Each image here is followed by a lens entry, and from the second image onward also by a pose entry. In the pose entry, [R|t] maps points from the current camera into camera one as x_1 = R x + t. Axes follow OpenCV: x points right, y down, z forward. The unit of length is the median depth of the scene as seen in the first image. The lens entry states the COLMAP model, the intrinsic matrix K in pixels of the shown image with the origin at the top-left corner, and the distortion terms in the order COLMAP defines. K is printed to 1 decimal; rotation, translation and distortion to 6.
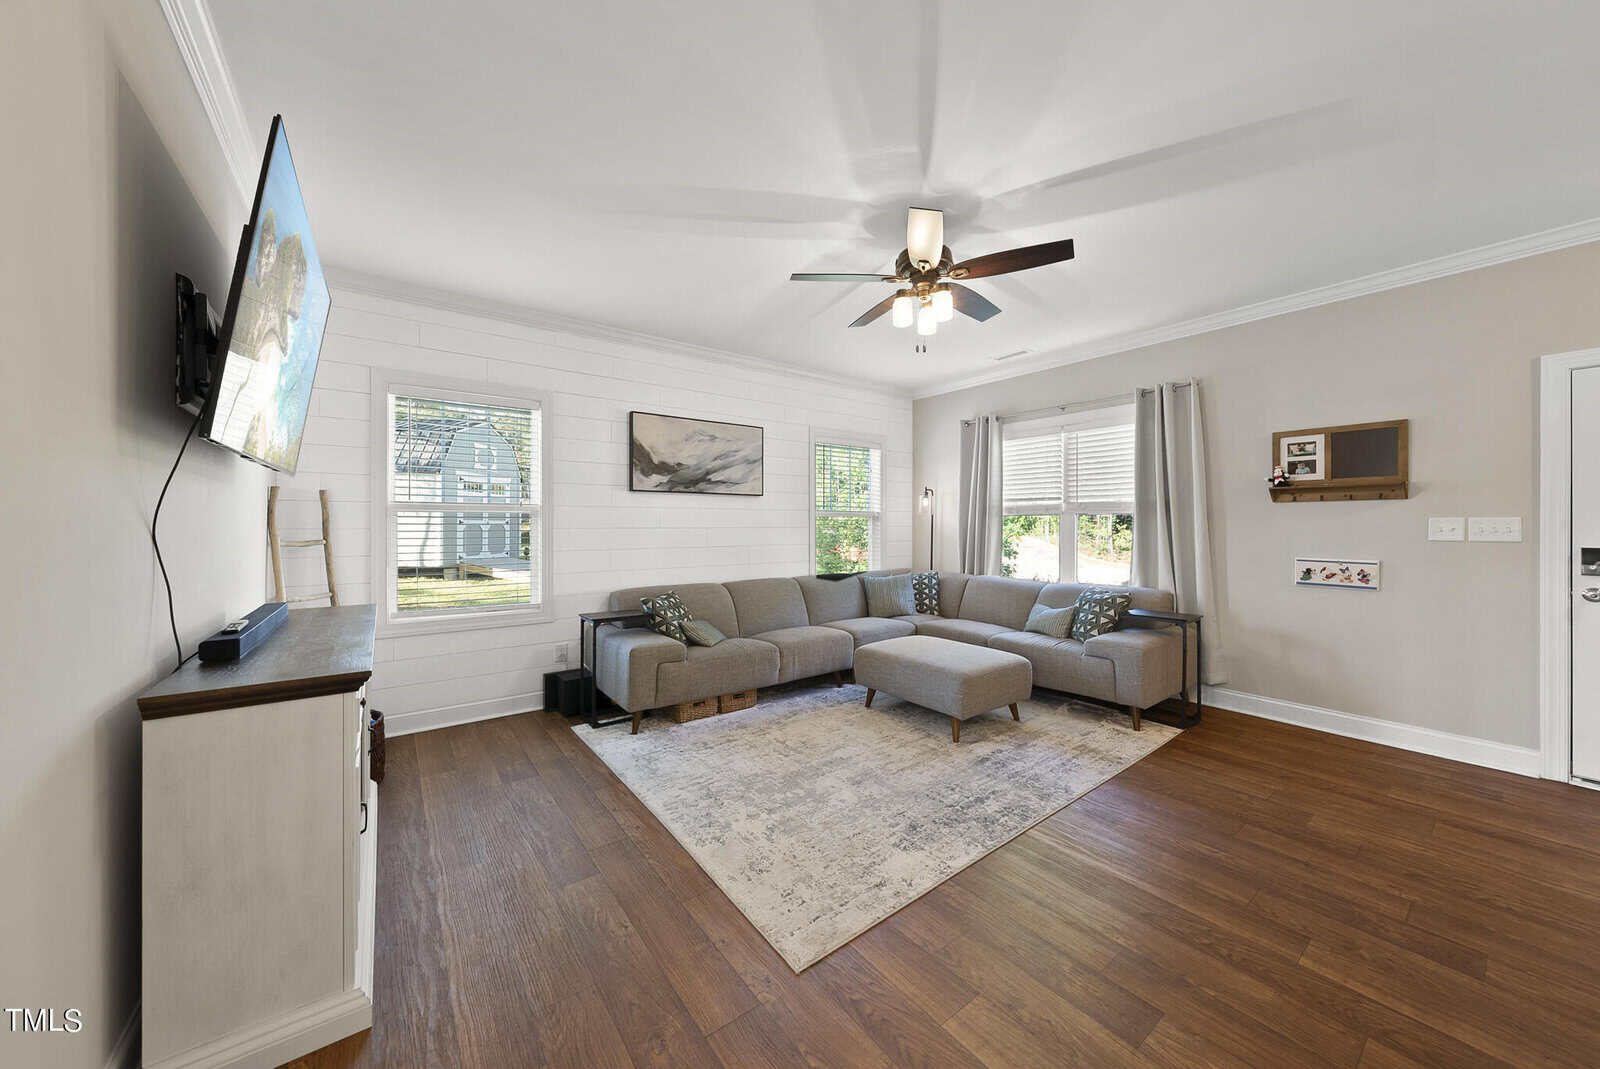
lens RADIAL K [[556.2, 0, 796.7], [0, 556.2, 527.2], [0, 0, 1]] dist [0.000032, 0.000061]
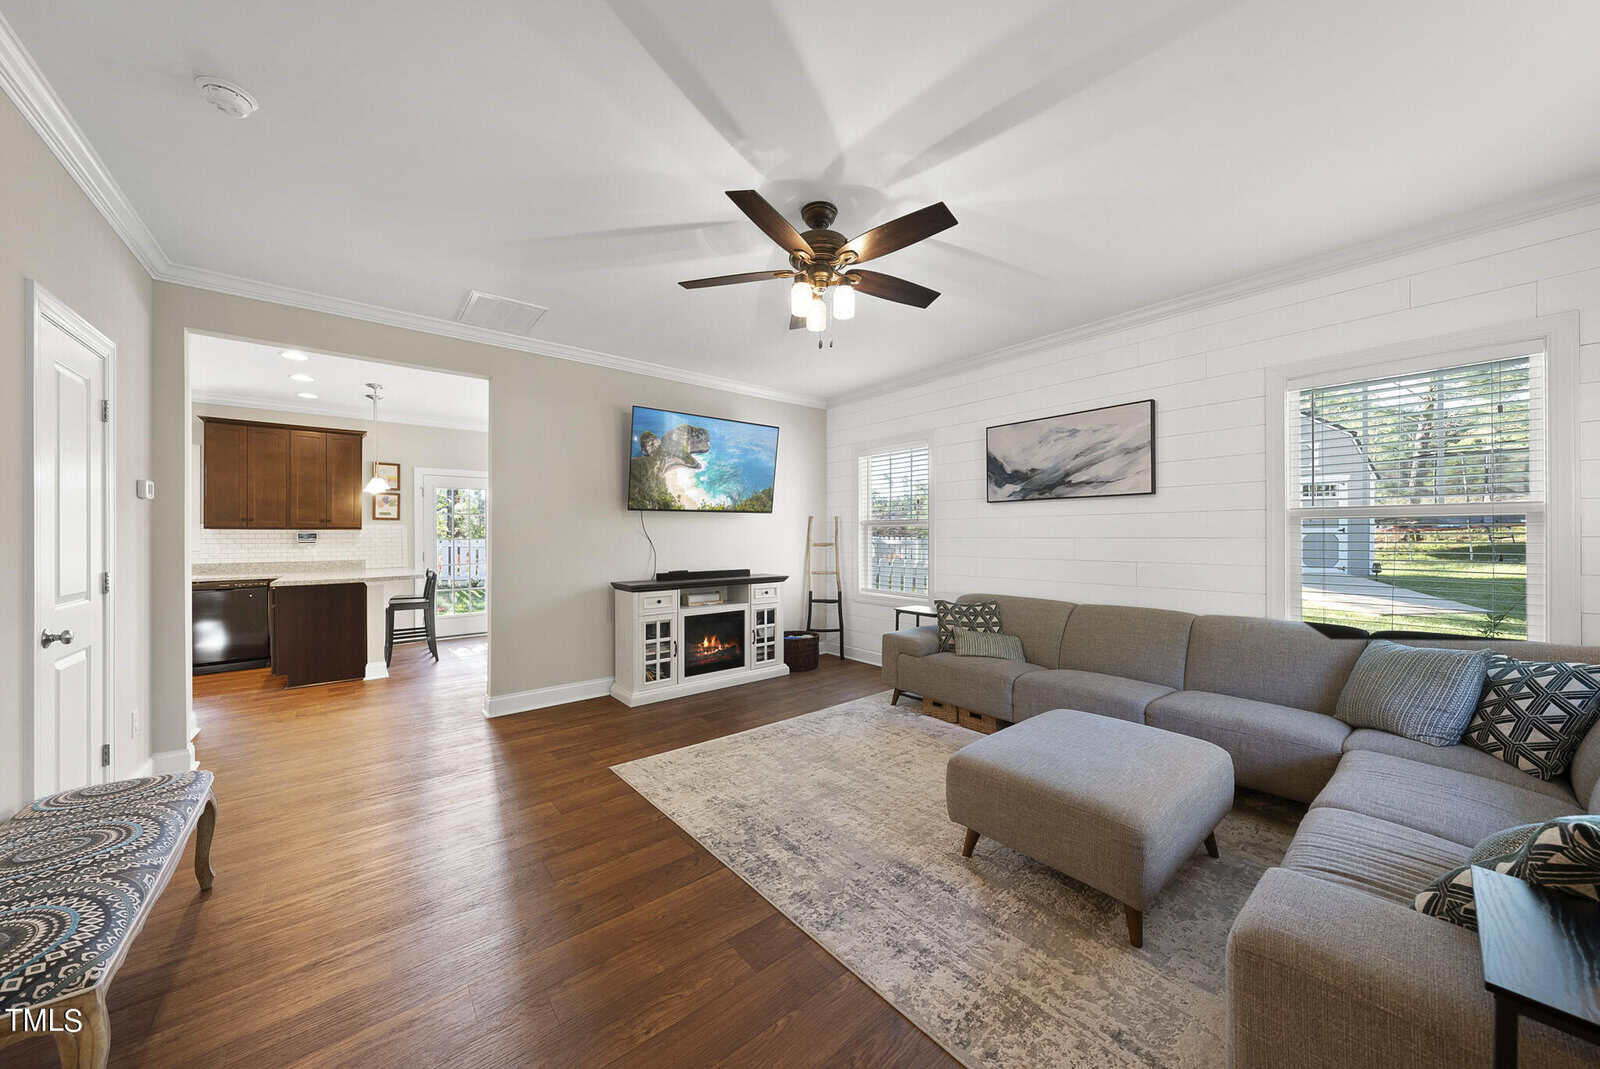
lens RADIAL K [[548.7, 0, 803.2], [0, 548.7, 532.8], [0, 0, 1]] dist [0.000177, 0.000039]
pose [[0.052310, -0.003695, -0.998624, 0.818524], [-0.000417, 0.999993, -0.003722, -0.003686], [0.998631, 0.000611, 0.052308, 0.663103]]
